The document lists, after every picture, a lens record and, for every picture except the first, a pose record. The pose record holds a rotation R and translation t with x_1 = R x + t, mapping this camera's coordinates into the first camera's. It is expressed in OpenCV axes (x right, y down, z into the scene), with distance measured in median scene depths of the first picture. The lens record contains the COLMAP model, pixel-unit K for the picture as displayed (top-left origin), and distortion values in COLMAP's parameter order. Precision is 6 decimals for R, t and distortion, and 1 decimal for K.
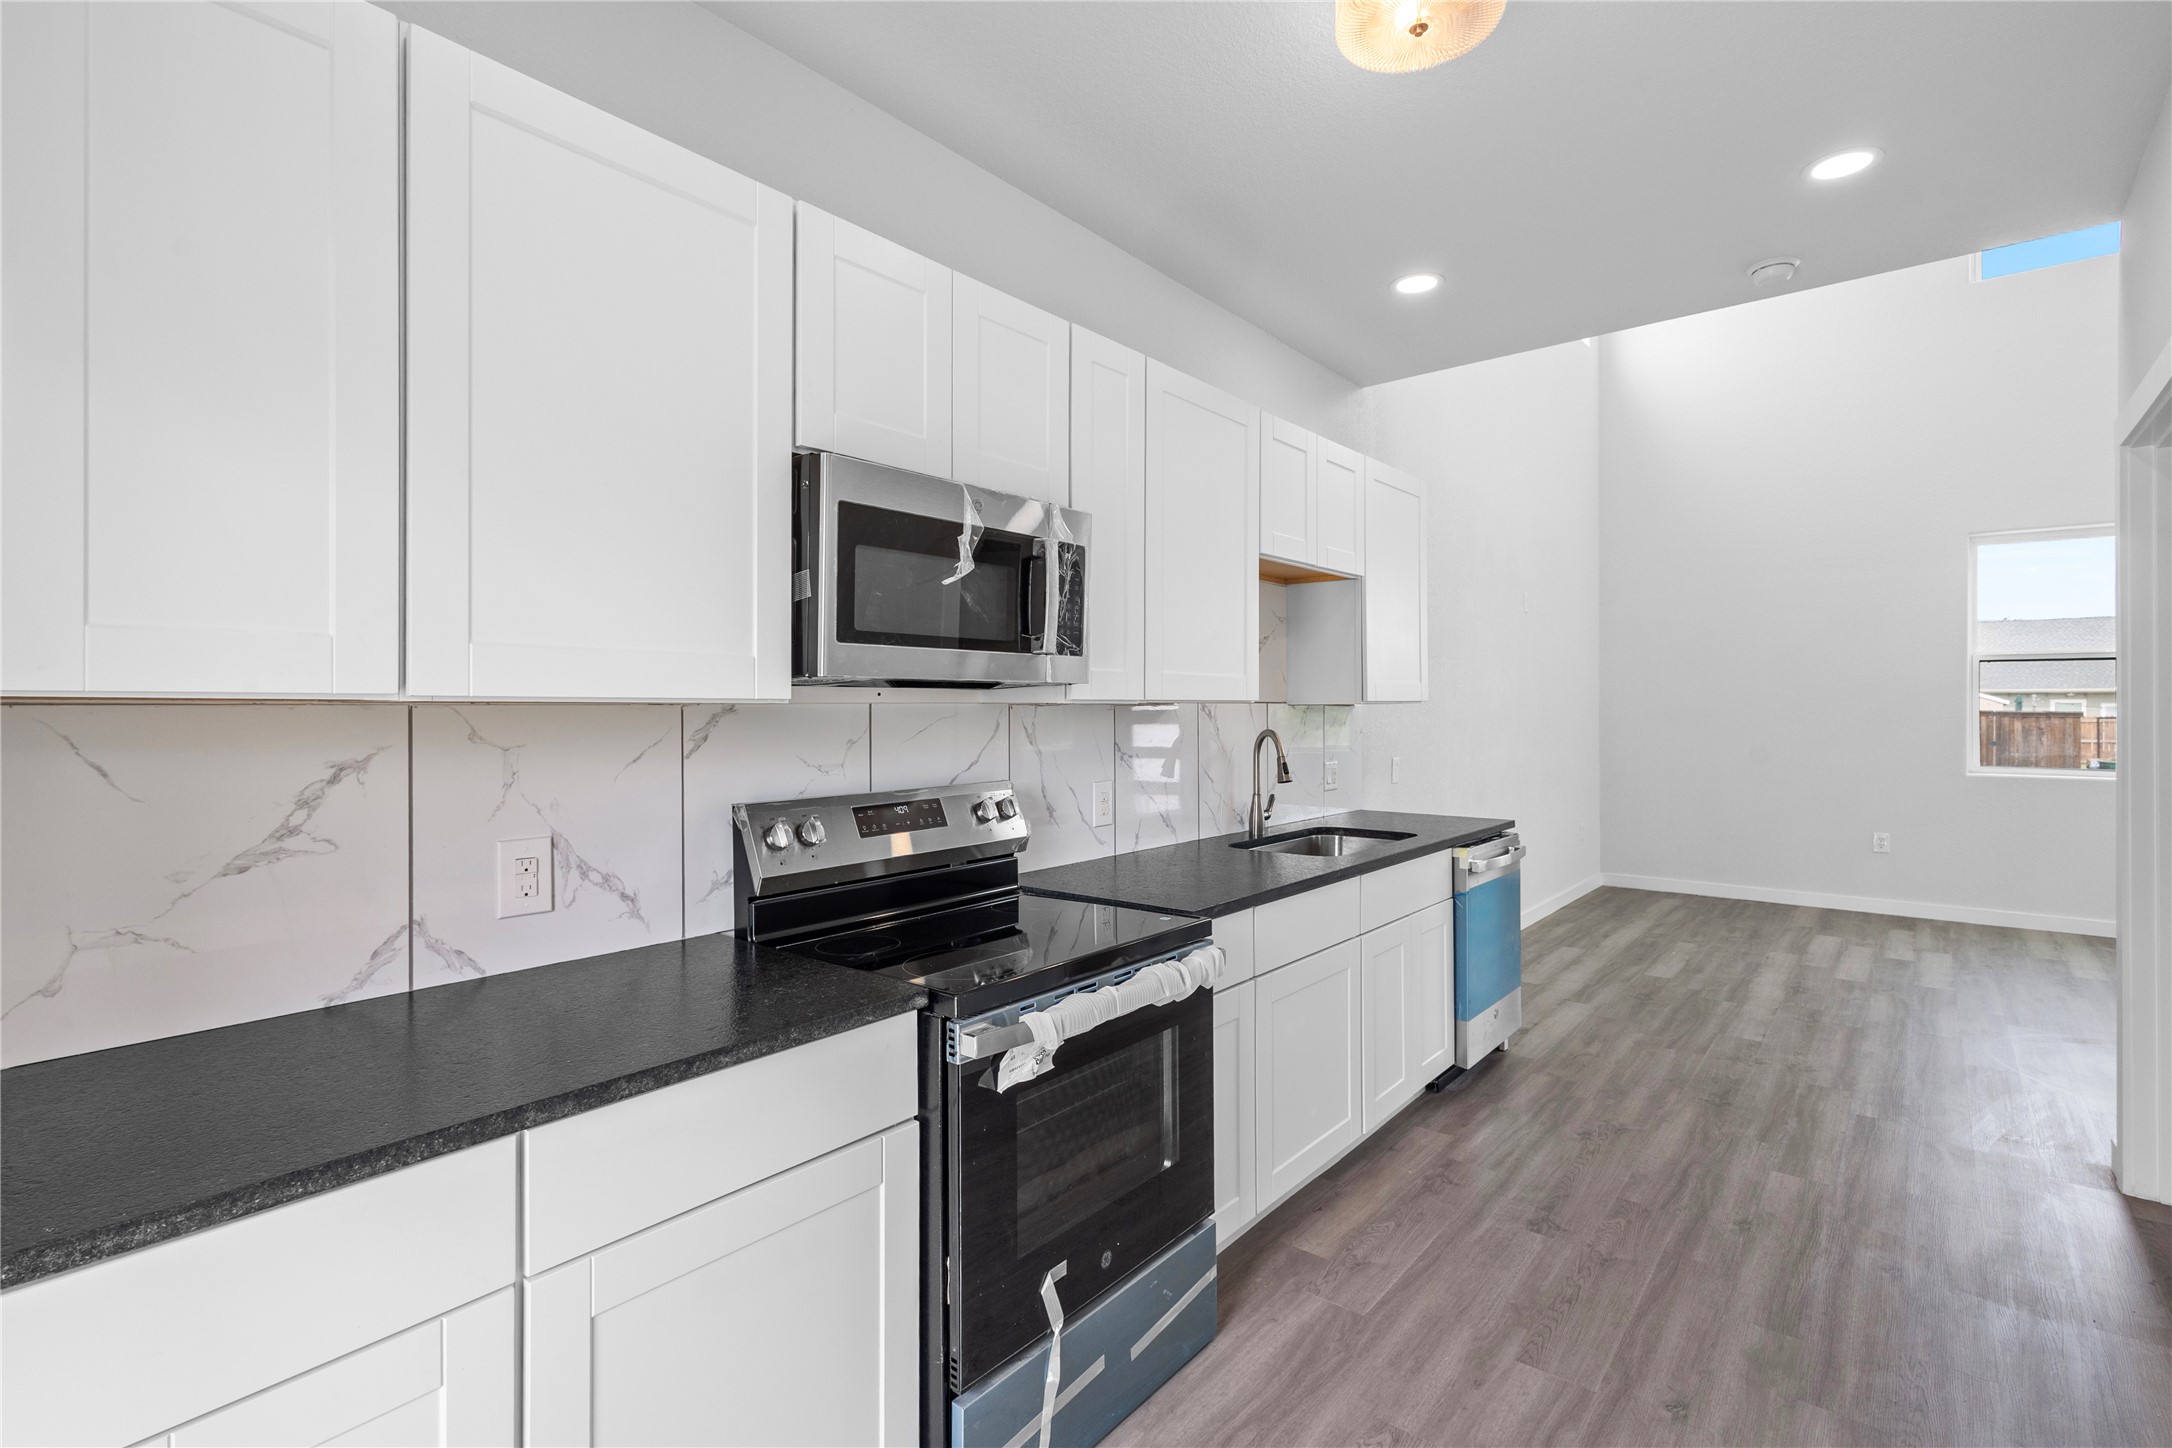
lens RADIAL K [[1009.8, 0, 1075.1], [0, 1009.8, 714.7], [0, 0, 1]] dist [0.012147, -0.001055]
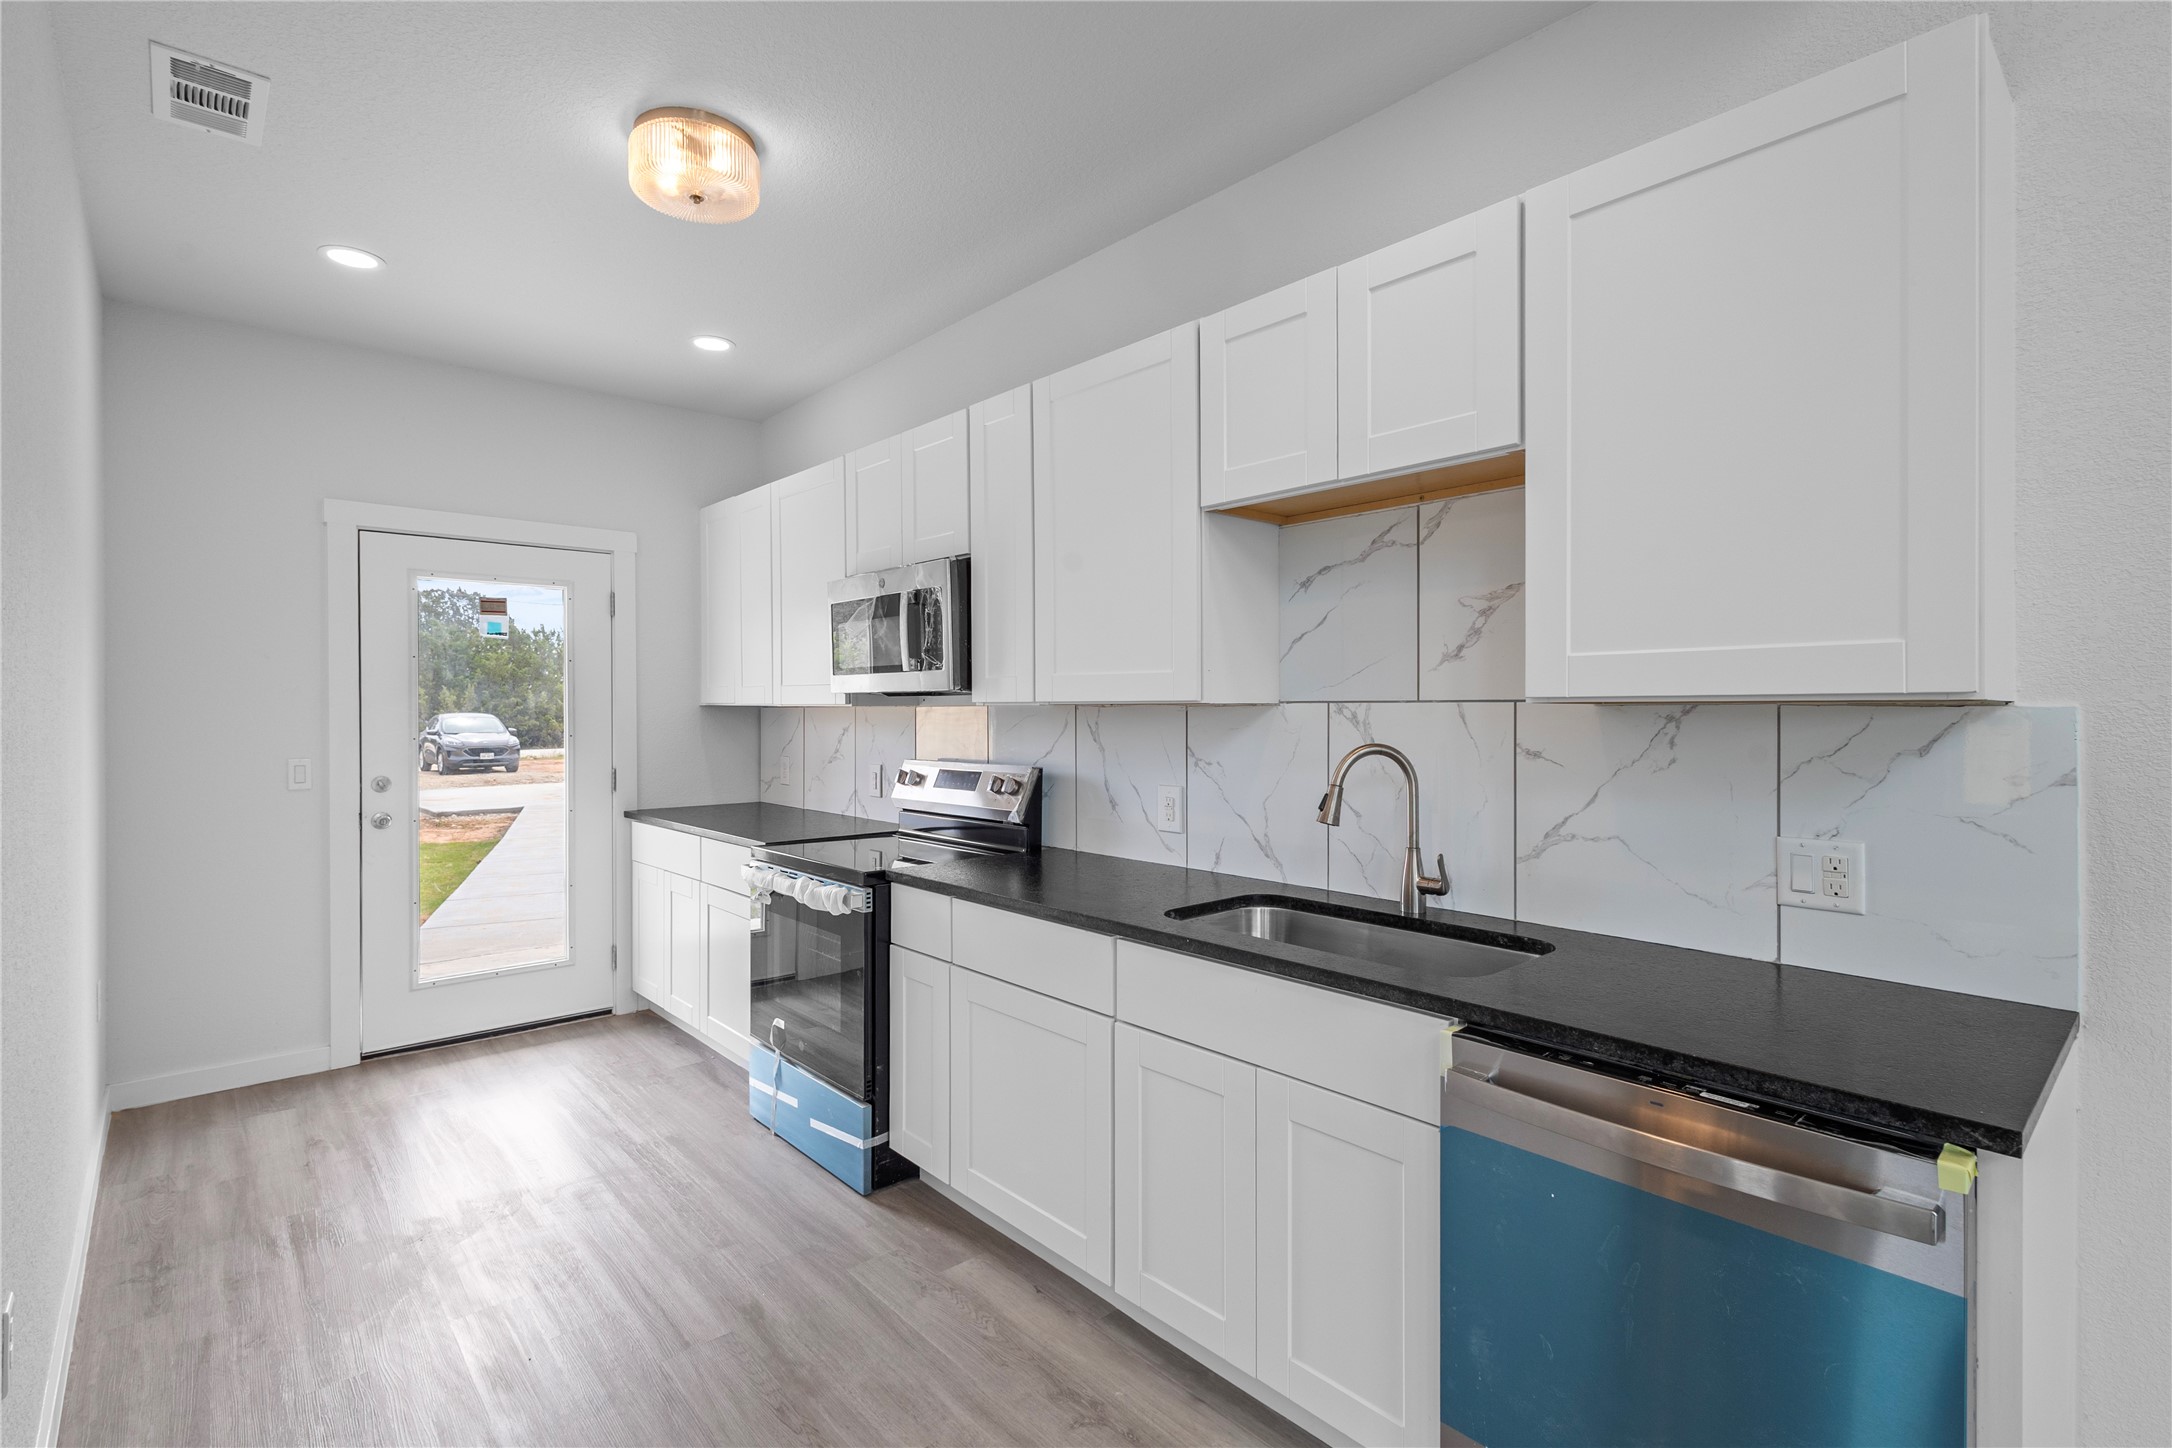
lens RADIAL K [[1009.8, 0, 1080.9], [0, 1009.8, 718.1], [0, 0, 1]] dist [0.012147, -0.001055]
pose [[-0.149439, 0.012447, -0.988693, 1.000286], [-0.005837, 0.999892, 0.013470, -0.010591], [0.988754, 0.007784, -0.149350, 1.071850]]
